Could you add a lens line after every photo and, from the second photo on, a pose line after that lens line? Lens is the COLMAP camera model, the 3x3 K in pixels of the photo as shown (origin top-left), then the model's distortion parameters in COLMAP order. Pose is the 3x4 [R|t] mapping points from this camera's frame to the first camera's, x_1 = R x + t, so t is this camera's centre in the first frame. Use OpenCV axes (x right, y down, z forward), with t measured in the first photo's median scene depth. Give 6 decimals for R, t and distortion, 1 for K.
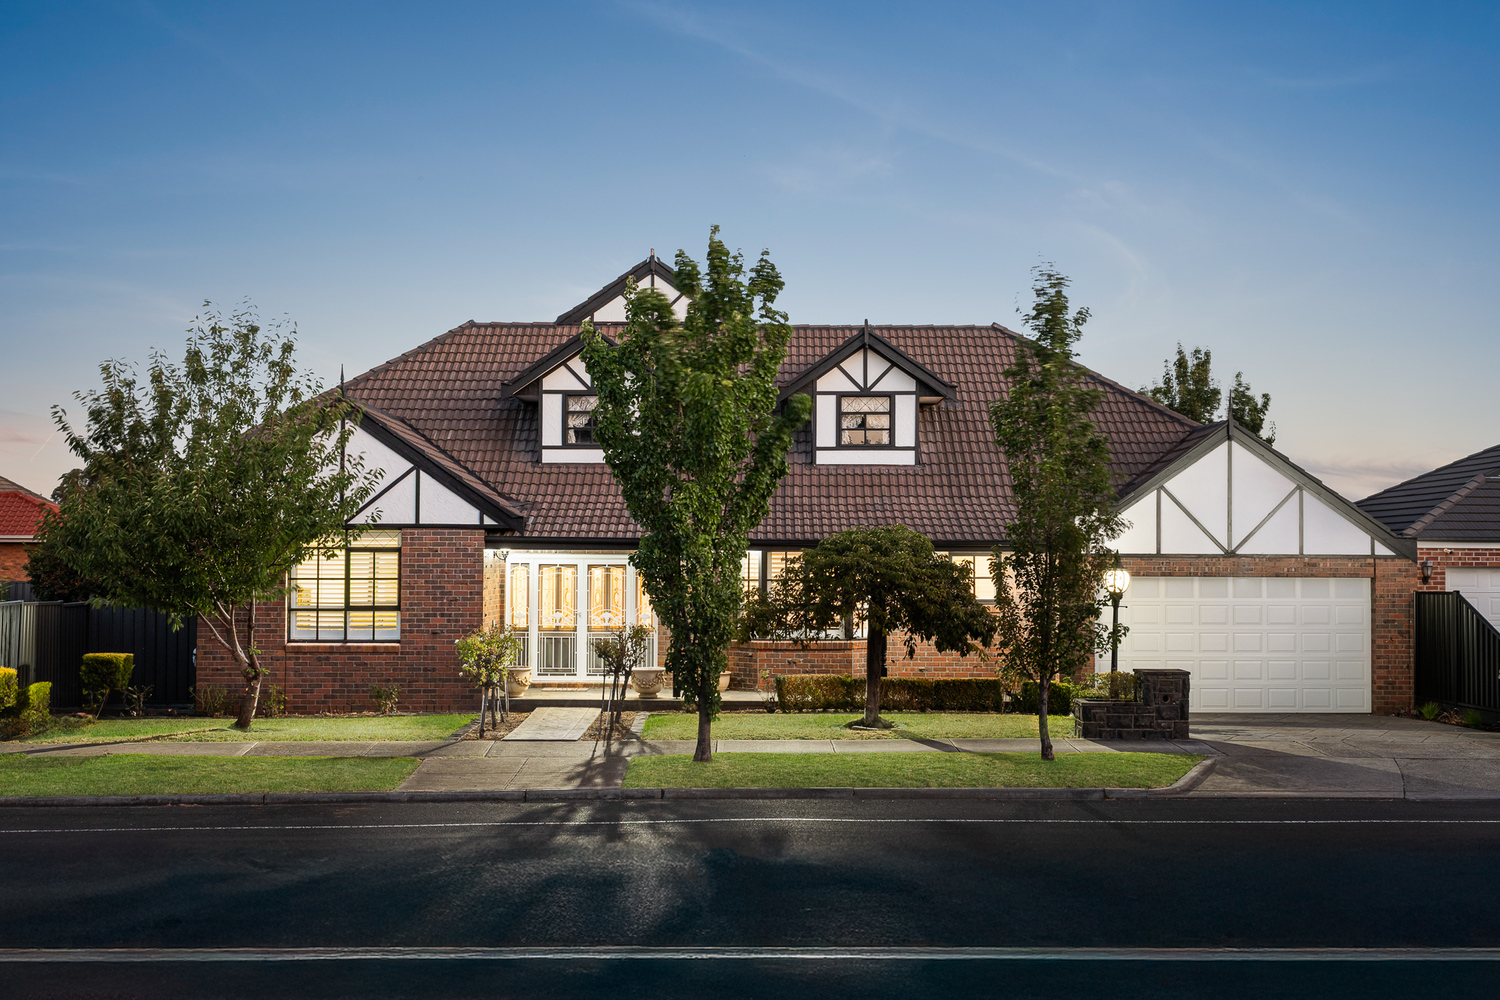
lens RADIAL K [[1756.8, 0, 751.0], [0, 1756.8, 494.4], [0, 0, 1]] dist [0.030508, 0.000000]
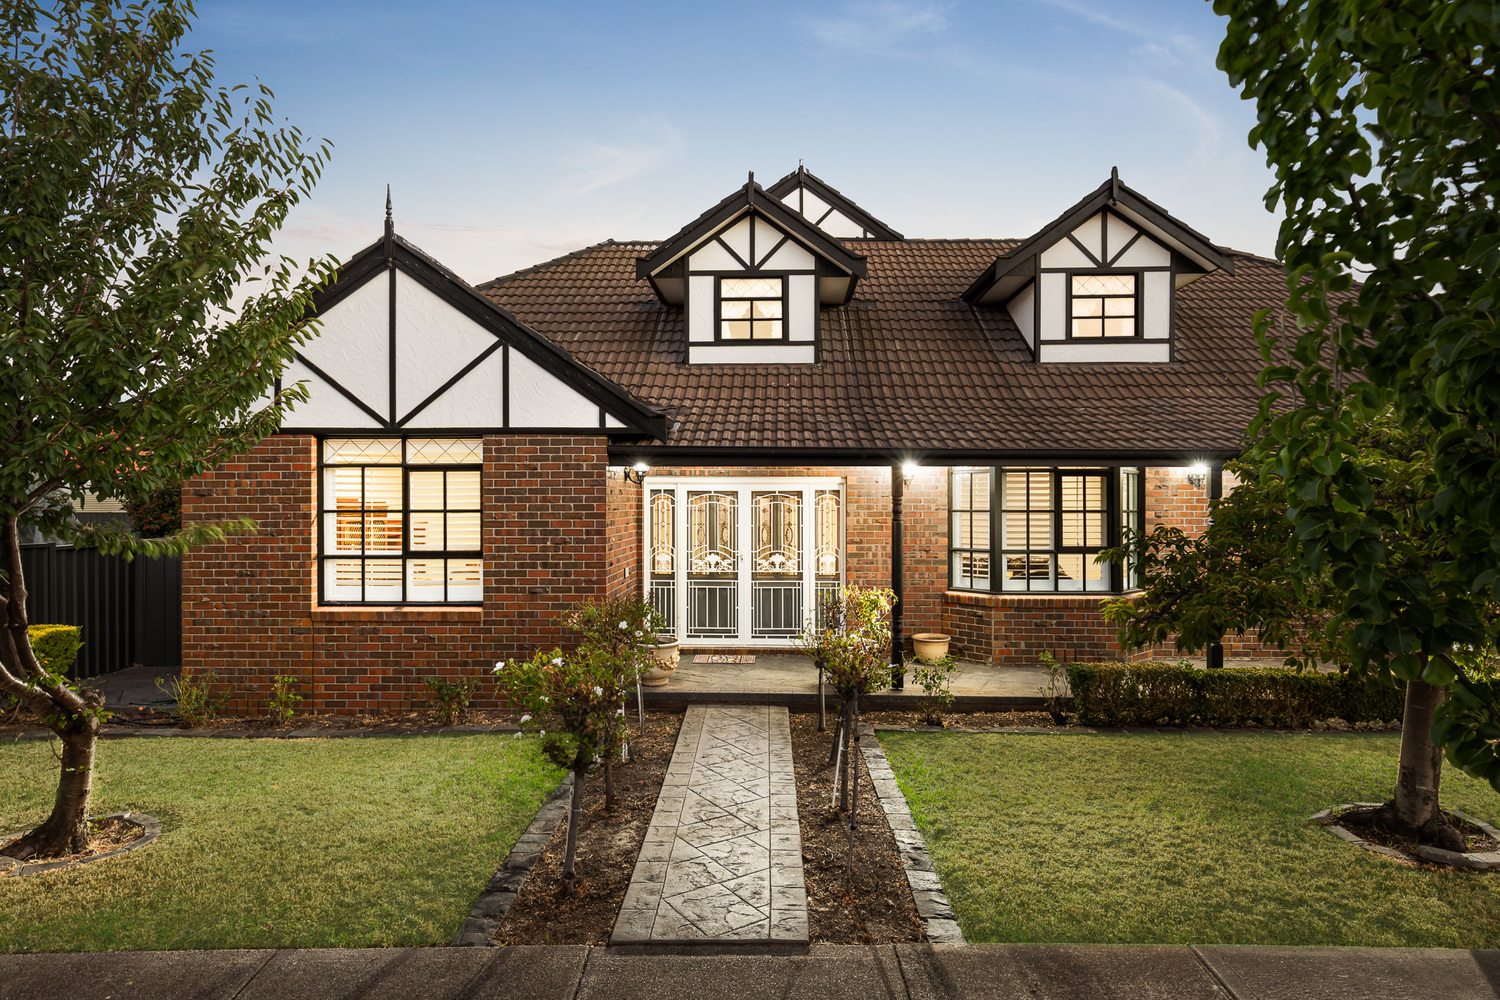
lens RADIAL K [[862.5, 0, 752.6], [0, 862.5, 508.1], [0, 0, 1]] dist [-0.005954, -0.000385]
pose [[0.999462, -0.003969, -0.032559, -0.085826], [0.005417, 0.998994, 0.044522, 0.032693], [0.032349, -0.044674, 0.998478, 0.671666]]
